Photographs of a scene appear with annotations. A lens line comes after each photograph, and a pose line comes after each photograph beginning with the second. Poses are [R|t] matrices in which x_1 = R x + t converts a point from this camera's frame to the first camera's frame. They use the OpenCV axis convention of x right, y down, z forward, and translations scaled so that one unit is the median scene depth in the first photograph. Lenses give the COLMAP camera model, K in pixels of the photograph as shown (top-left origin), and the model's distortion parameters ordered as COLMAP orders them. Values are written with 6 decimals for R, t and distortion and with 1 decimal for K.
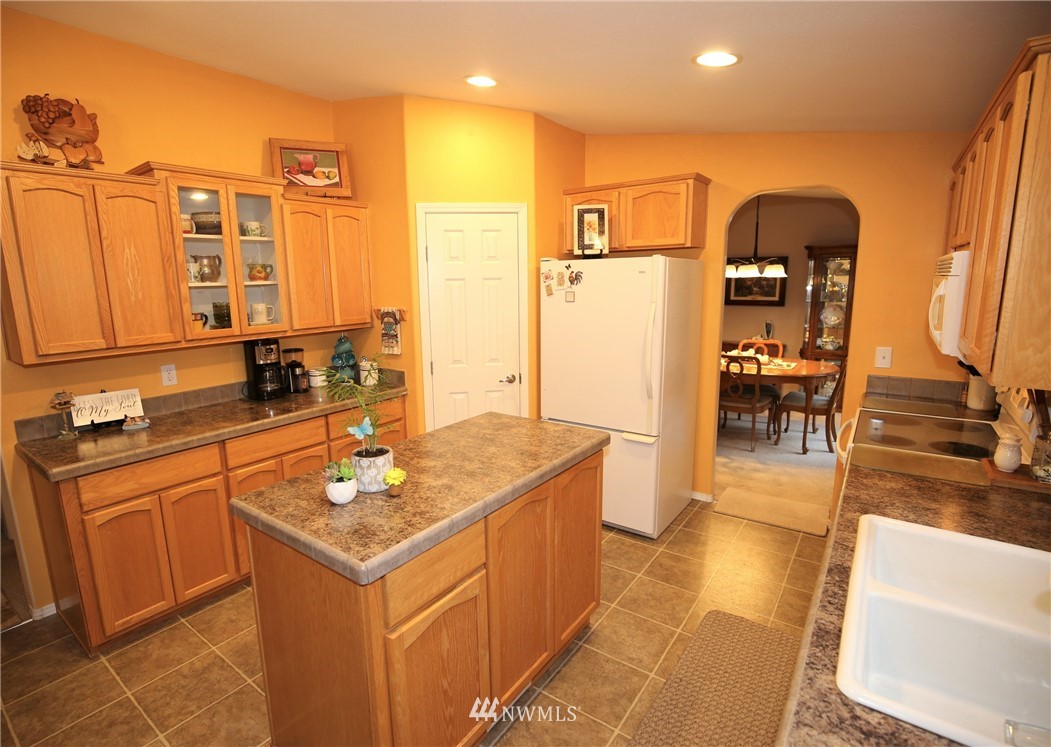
lens RADIAL K [[515.6, 0, 497.2], [0, 515.6, 372.7], [0, 0, 1]] dist [-0.028155, -0.000817]
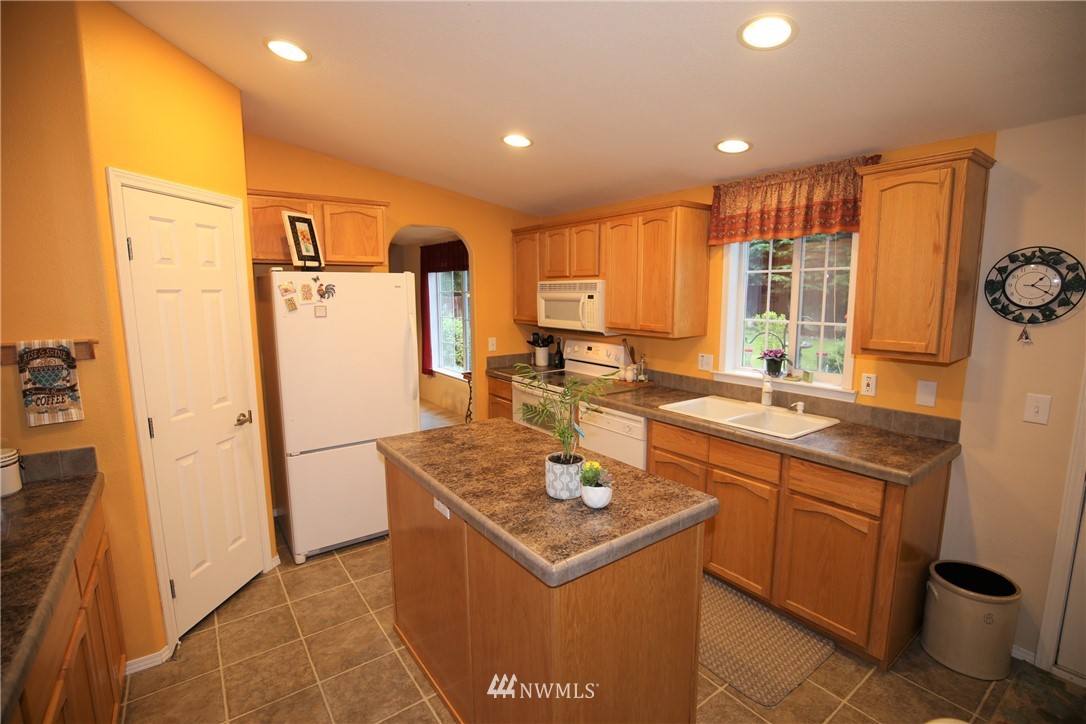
lens RADIAL K [[494.5, 0, 546.1], [0, 494.5, 364.2], [0, 0, 1]] dist [-0.031840, -0.000306]
pose [[0.278230, -0.121810, 0.952759, -0.587085], [0.165760, 0.983133, 0.077287, -0.055401], [-0.946103, 0.136426, 0.293728, 0.370041]]
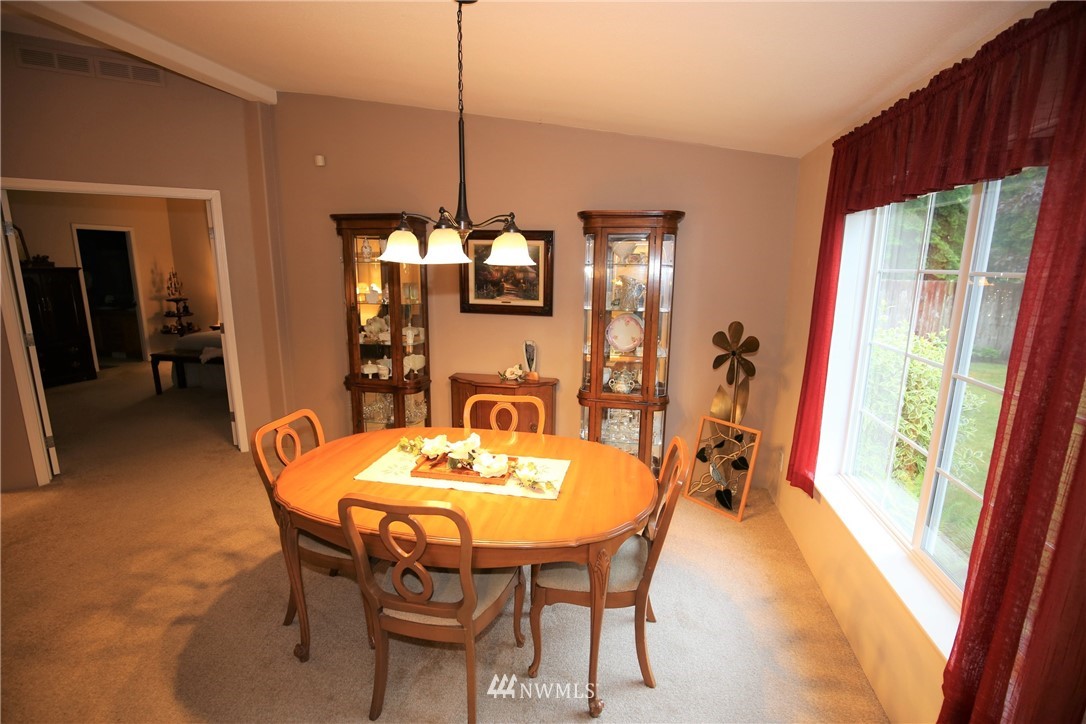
lens RADIAL K [[494.5, 0, 544.8], [0, 494.5, 364.7], [0, 0, 1]] dist [-0.031840, -0.000306]
pose [[0.899976, -0.057118, 0.432181, 0.590587], [0.047395, 0.998323, 0.033246, -0.181150], [-0.433356, -0.009437, 0.901174, 0.948620]]
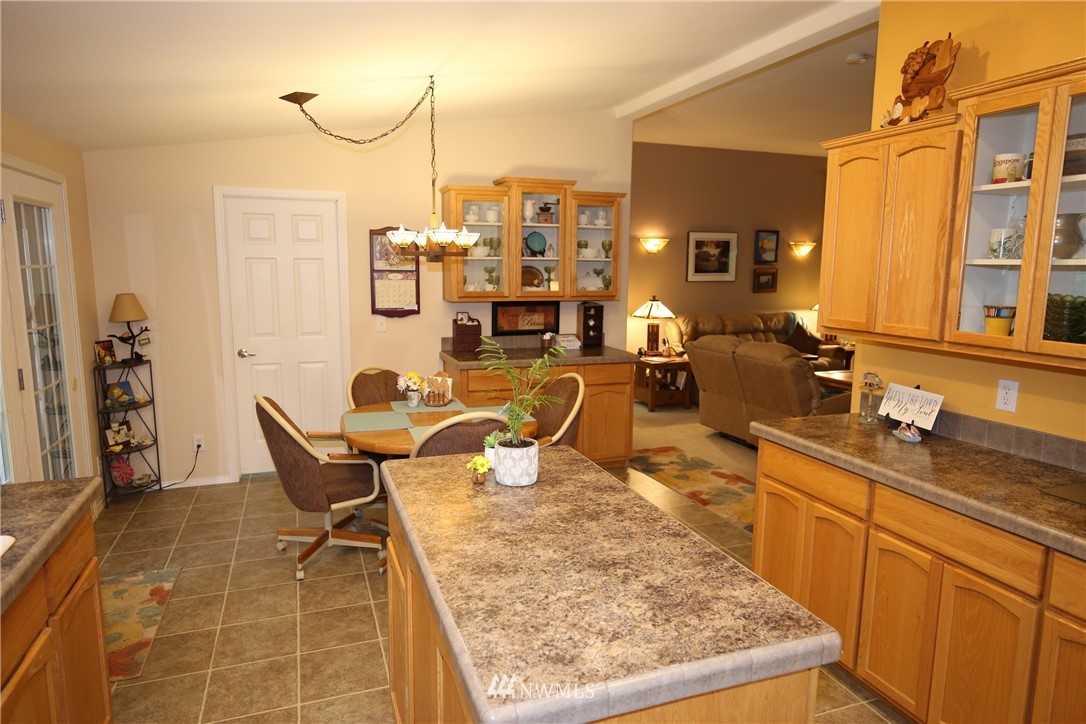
lens RADIAL K [[676.5, 0, 544.9], [0, 676.5, 363.4], [0, 0, 1]] dist [0.001712, 0.000346]
pose [[-0.535965, 0.142974, -0.832045, 0.371041], [-0.146939, 0.954715, 0.258704, -0.157305], [0.831354, 0.260916, -0.490686, 0.818248]]
